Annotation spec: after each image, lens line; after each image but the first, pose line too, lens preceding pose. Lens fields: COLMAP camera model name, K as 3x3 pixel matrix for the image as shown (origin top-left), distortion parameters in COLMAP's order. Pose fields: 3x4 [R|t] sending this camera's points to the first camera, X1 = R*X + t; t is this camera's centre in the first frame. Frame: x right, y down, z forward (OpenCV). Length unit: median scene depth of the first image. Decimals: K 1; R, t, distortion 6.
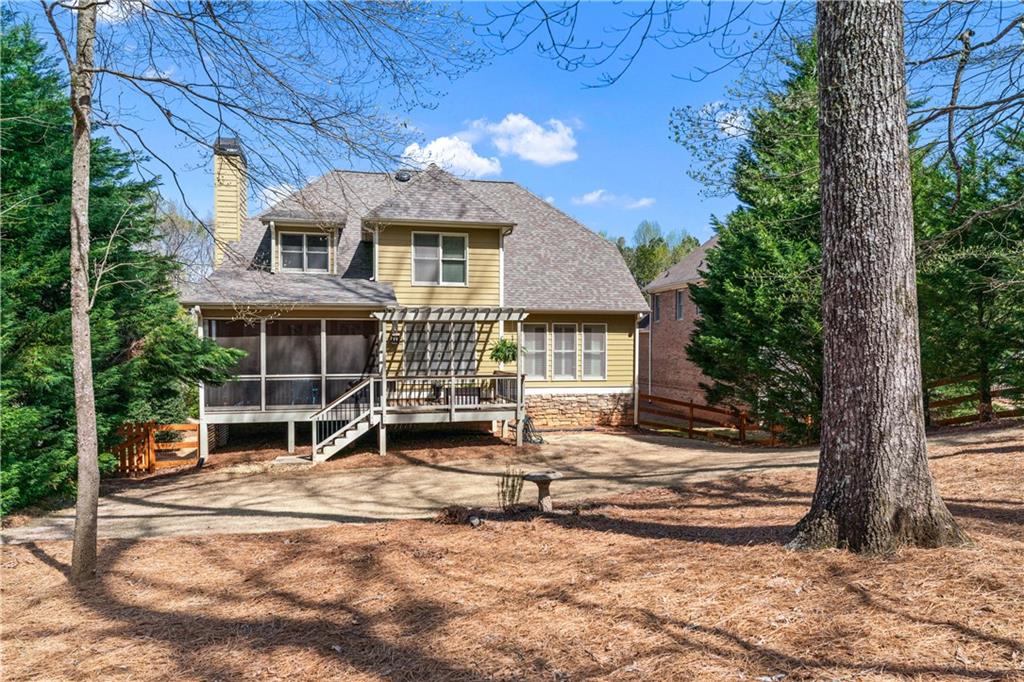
lens RADIAL K [[746.7, 0, 509.8], [0, 746.7, 342.7], [0, 0, 1]] dist [-0.010865, -0.000137]
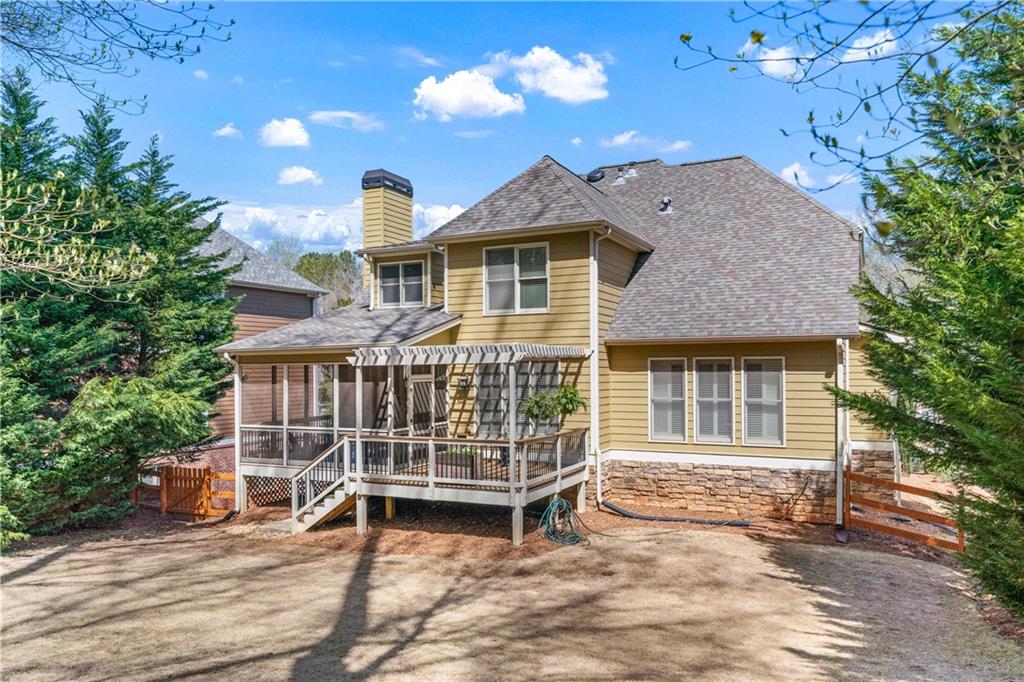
lens RADIAL K [[746.7, 0, 511.6], [0, 746.7, 344.6], [0, 0, 1]] dist [-0.010865, -0.000137]
pose [[0.756801, -0.025784, -0.653136, 0.403885], [0.012225, 0.999605, -0.025296, -0.025048], [0.653531, 0.011160, 0.756818, 0.413473]]
